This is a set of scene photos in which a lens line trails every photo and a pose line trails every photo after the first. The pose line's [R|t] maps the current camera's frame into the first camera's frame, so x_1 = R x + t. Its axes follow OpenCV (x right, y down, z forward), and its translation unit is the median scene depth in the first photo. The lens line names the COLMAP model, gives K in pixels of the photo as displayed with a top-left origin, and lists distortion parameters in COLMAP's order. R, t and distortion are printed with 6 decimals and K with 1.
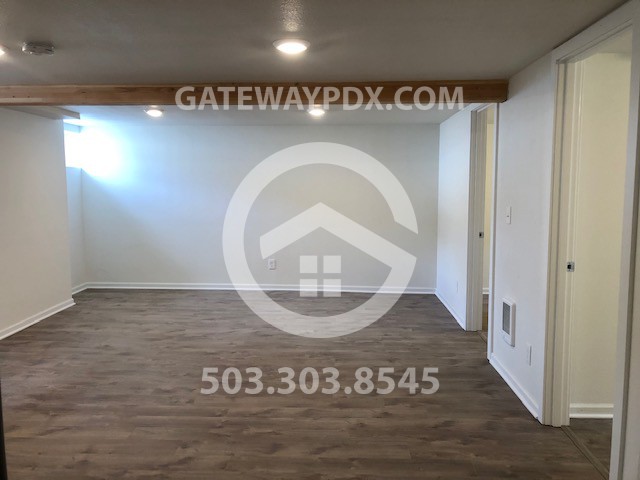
lens RADIAL K [[528.0, 0, 321.3], [0, 528.0, 237.1], [0, 0, 1]] dist [0.027233, -0.029932]
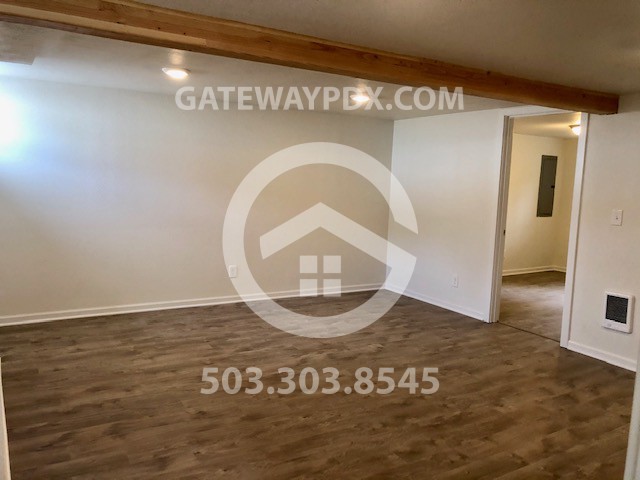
lens RADIAL K [[528.0, 0, 320.7], [0, 528.0, 241.0], [0, 0, 1]] dist [0.027233, -0.029932]
pose [[0.823706, -0.040595, 0.565562, -0.822631], [0.019883, 0.998888, 0.042740, -0.054168], [-0.566668, -0.023961, 0.823597, 0.439488]]
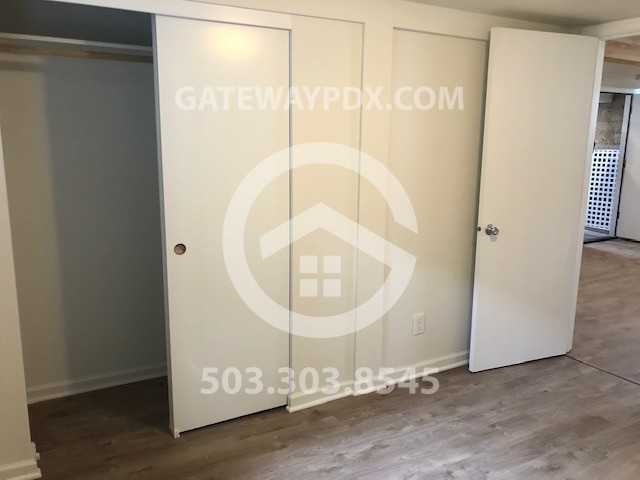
lens RADIAL K [[528.0, 0, 317.5], [0, 528.0, 241.1], [0, 0, 1]] dist [0.027233, -0.029932]
pose [[-0.846588, 0.099053, -0.522950, 1.286169], [-0.058945, 0.959038, 0.277077, -0.185702], [0.528974, 0.265396, -0.806071, 1.663674]]
